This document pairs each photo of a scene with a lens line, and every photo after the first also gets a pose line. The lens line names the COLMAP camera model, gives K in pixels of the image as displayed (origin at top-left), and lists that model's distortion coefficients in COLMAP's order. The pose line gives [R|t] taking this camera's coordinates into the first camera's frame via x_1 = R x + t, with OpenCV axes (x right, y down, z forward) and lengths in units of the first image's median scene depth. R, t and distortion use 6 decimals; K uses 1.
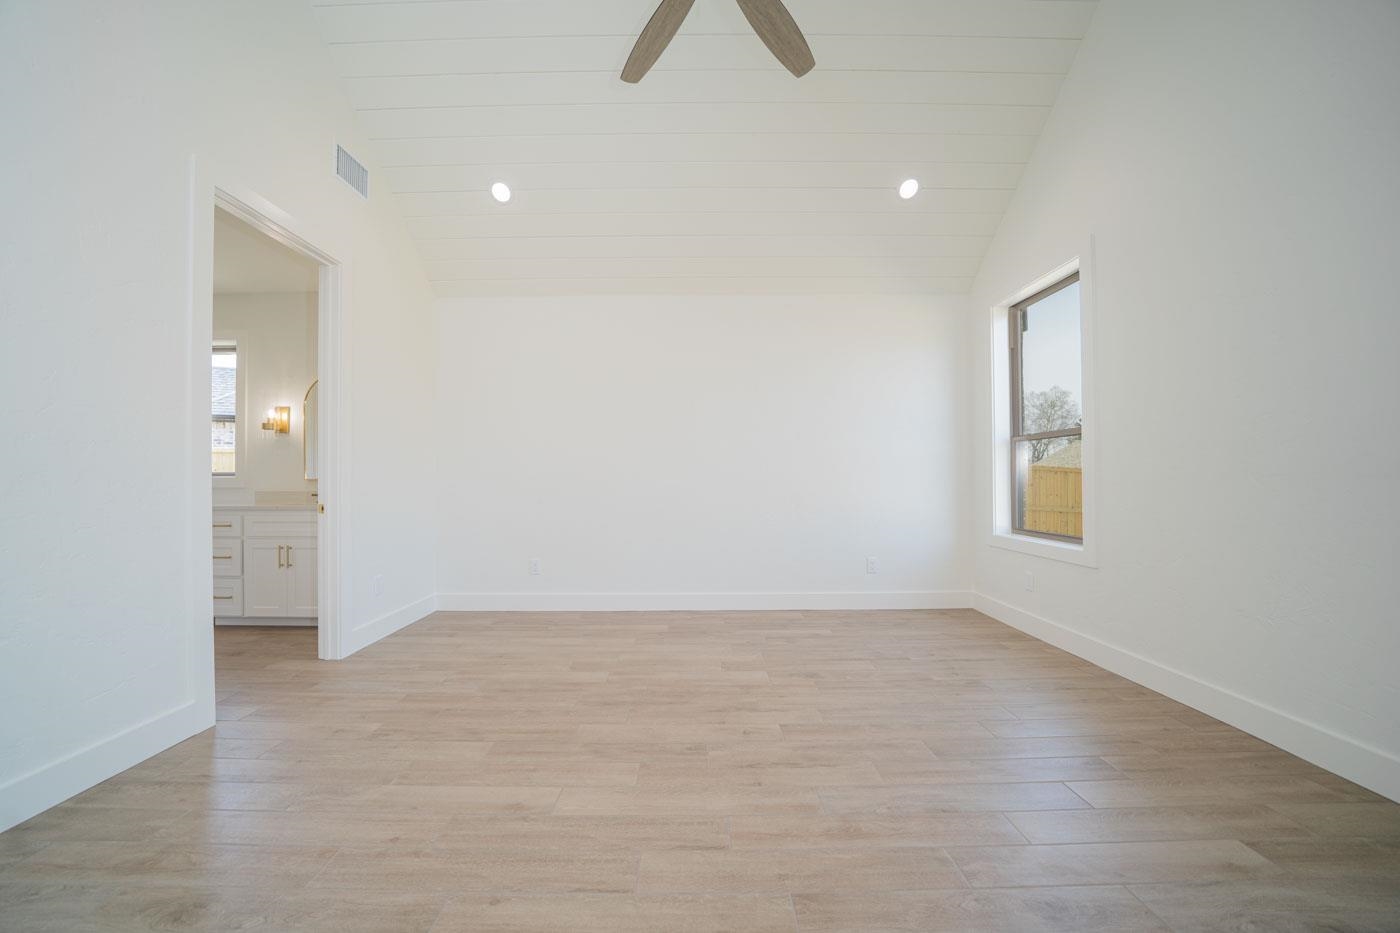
lens RADIAL K [[476.7, 0, 682.4], [0, 476.7, 479.9], [0, 0, 1]] dist [-0.015430, -0.000030]
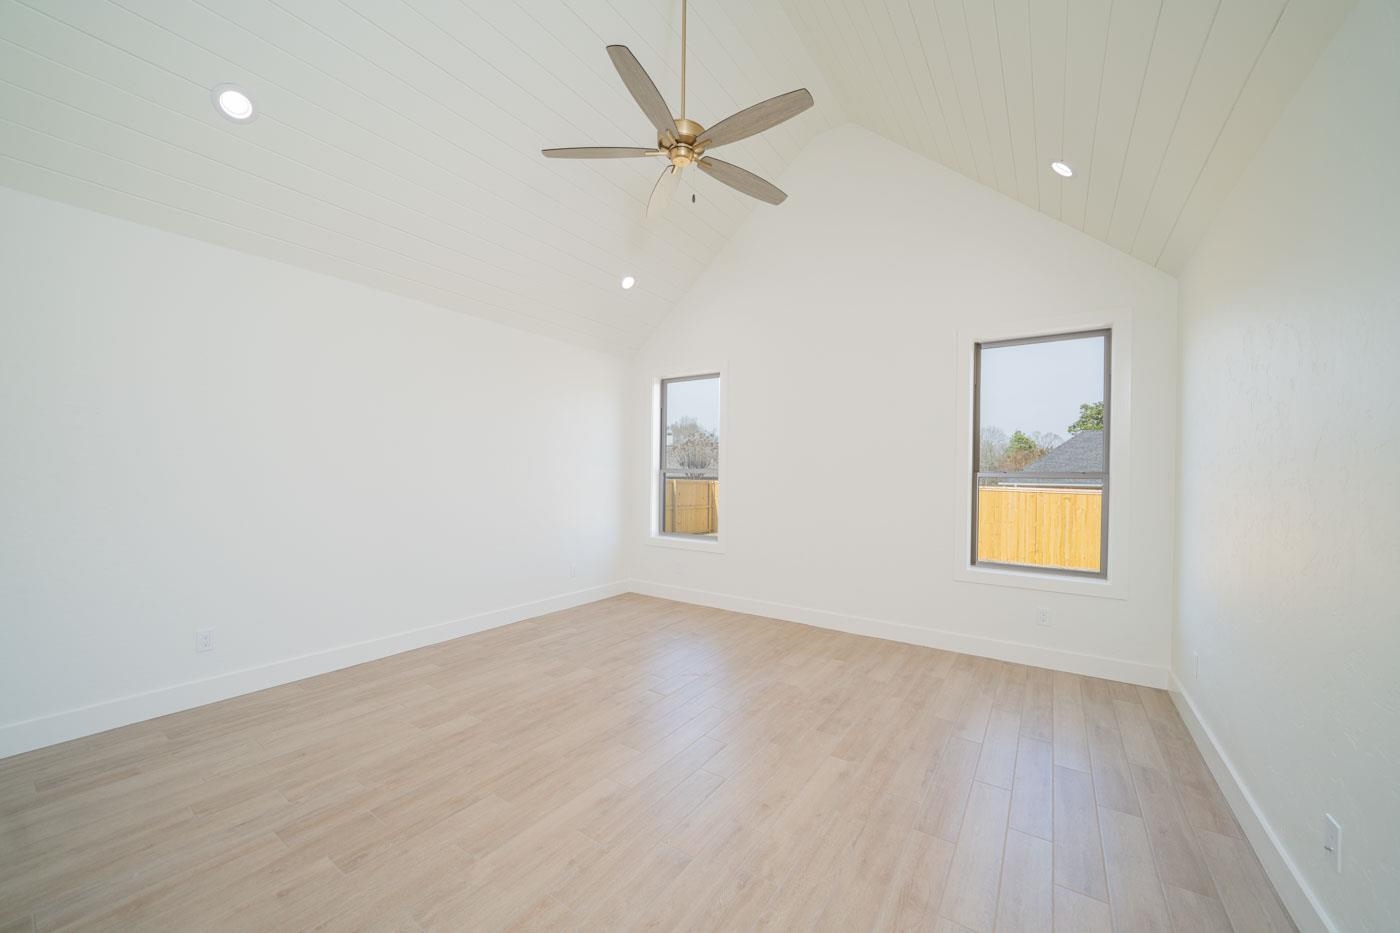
lens RADIAL K [[523.7, 0, 697.4], [0, 523.7, 474.5], [0, 0, 1]] dist [-0.000809, -0.000168]
pose [[0.559176, 0.017789, 0.828858, -0.649256], [-0.019663, 0.999773, -0.008192, -0.064571], [-0.828815, -0.011717, 0.559399, 0.030506]]
